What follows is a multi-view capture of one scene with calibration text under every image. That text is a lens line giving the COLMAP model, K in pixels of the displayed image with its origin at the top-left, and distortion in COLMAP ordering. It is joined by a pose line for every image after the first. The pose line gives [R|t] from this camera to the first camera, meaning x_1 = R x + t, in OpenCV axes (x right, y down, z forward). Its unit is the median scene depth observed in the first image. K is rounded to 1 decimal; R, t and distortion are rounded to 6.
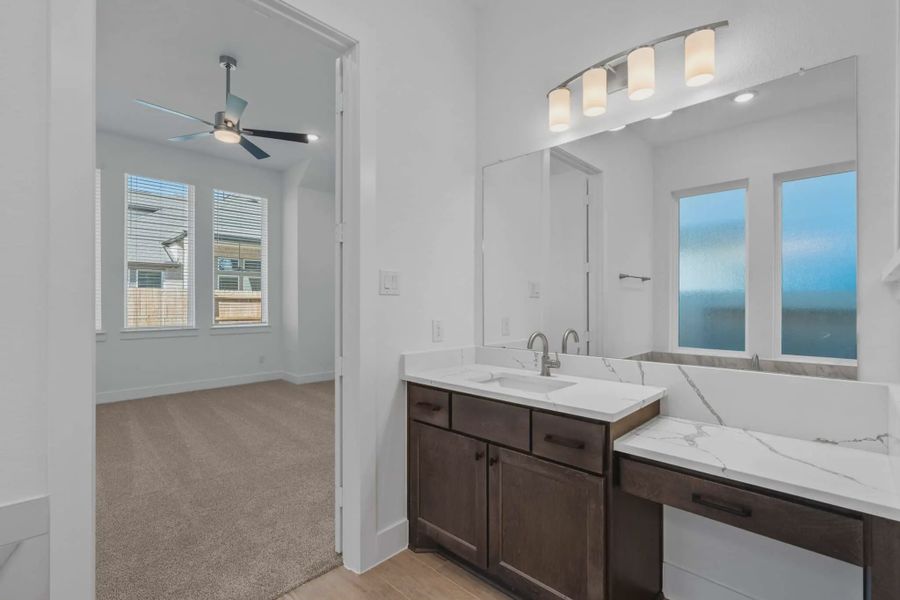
lens RADIAL K [[406.8, 0, 450.0], [0, 406.8, 300.0], [0, 0, 1]] dist [-0.001673, 0.000033]
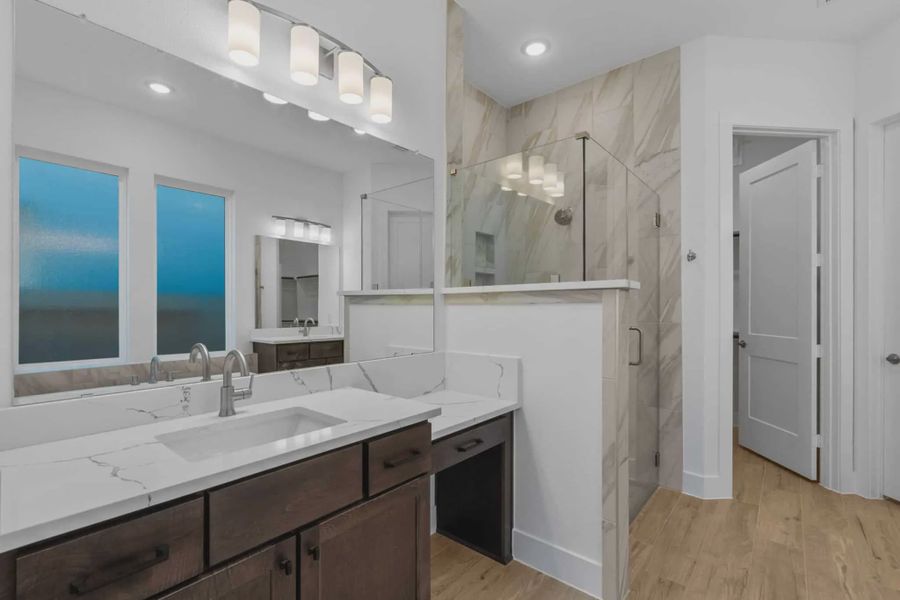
lens RADIAL K [[406.8, 0, 450.0], [0, 406.8, 300.0], [0, 0, 1]] dist [-0.001673, 0.000033]
pose [[-0.070494, 0.010397, 0.997458, -0.502161], [-0.014559, 0.999828, -0.011450, -0.001081], [-0.997406, -0.015329, -0.070331, 0.749126]]
